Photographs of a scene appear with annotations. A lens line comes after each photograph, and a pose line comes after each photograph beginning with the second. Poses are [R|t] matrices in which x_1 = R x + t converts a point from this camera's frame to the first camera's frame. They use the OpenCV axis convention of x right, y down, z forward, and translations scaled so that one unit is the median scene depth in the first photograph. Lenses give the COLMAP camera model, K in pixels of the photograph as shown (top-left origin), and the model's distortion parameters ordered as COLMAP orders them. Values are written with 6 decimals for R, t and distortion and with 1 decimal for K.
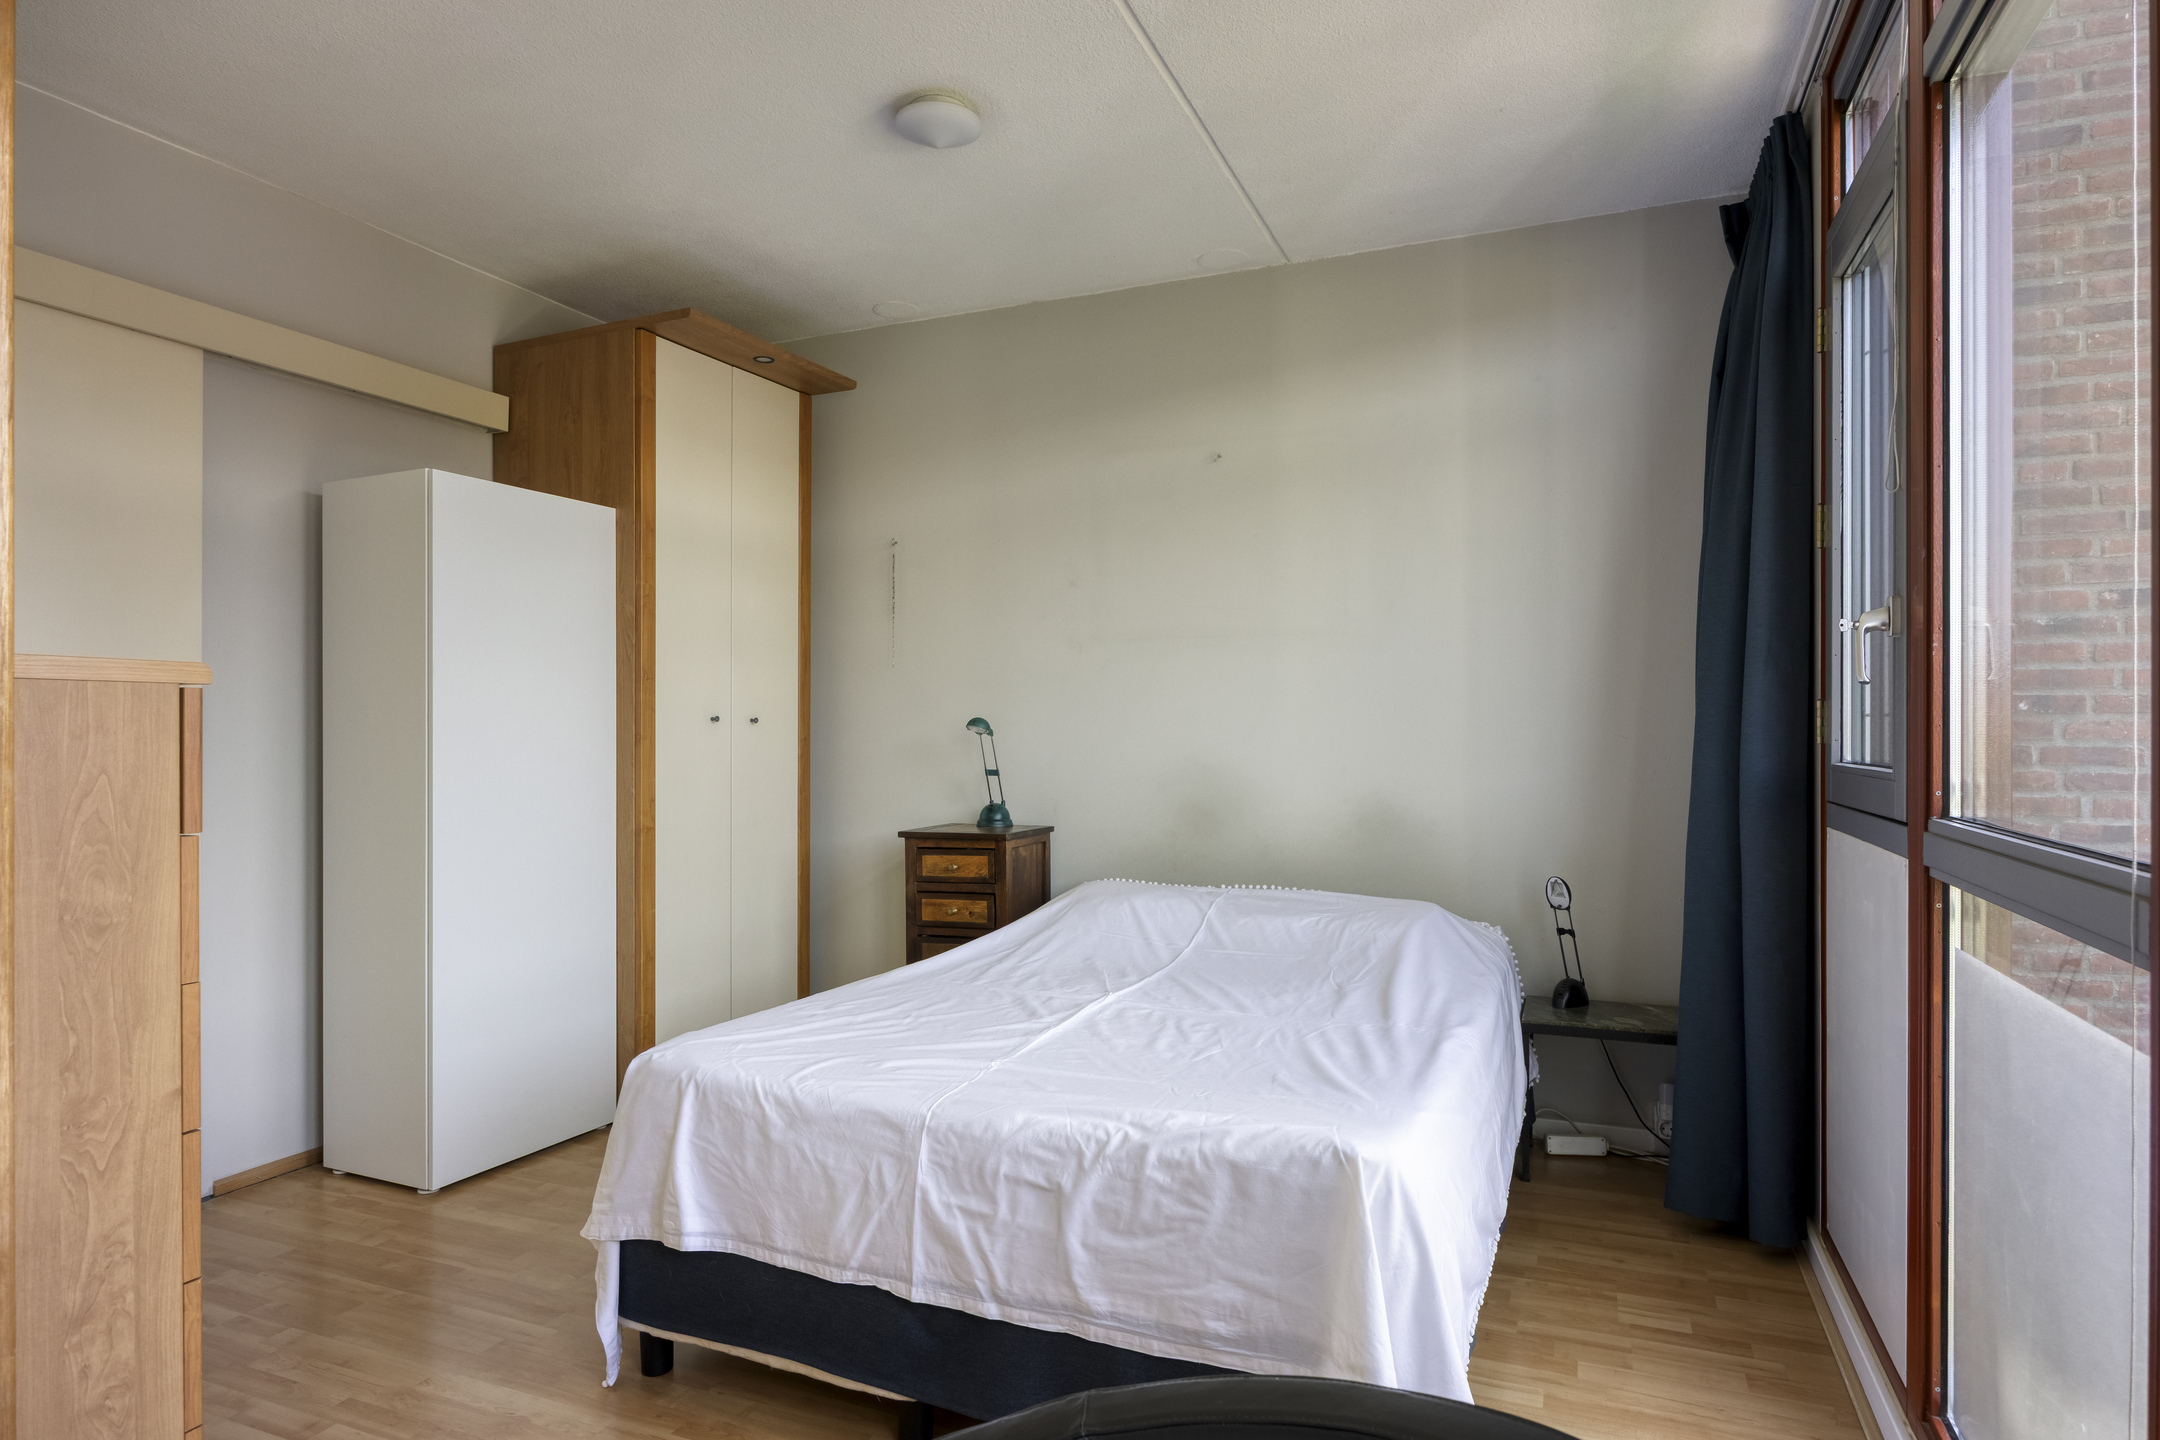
lens RADIAL K [[1219.1, 0, 1079.0], [0, 1219.1, 725.3], [0, 0, 1]] dist [0.000988, 0.000092]
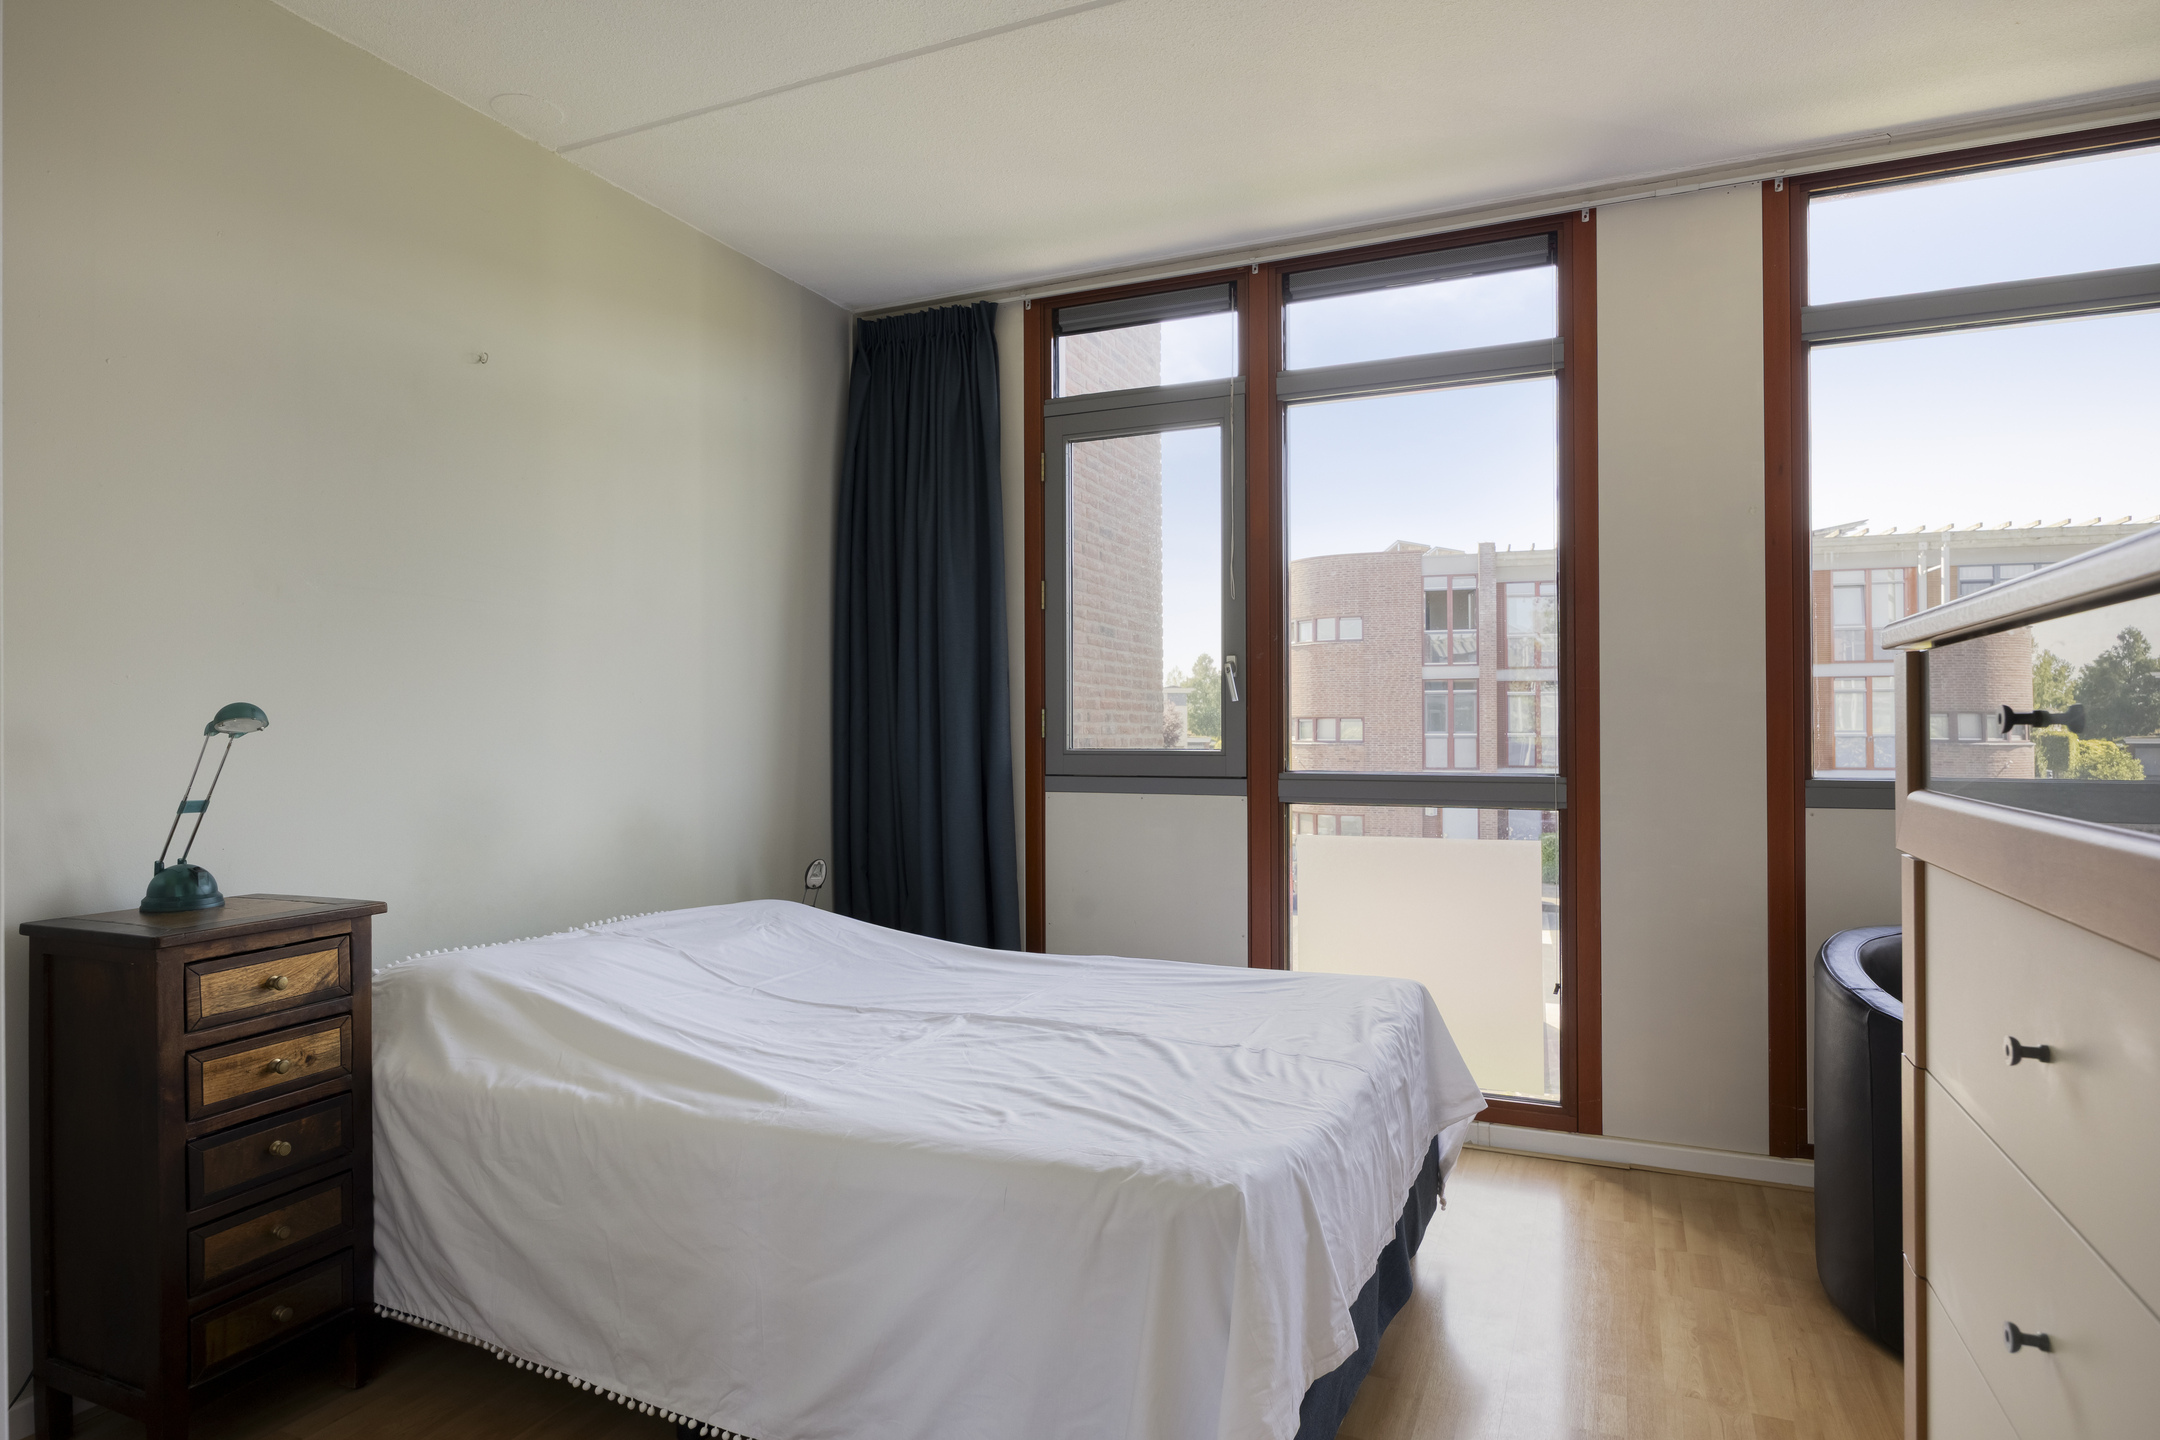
lens RADIAL K [[1219.1, 0, 1077.6], [0, 1219.1, 724.5], [0, 0, 1]] dist [0.000988, 0.000092]
pose [[0.015806, 0.007058, 0.999850, -0.636486], [0.000091, 0.999975, -0.007061, 0.007234], [-0.999875, 0.000203, 0.015805, 0.645995]]
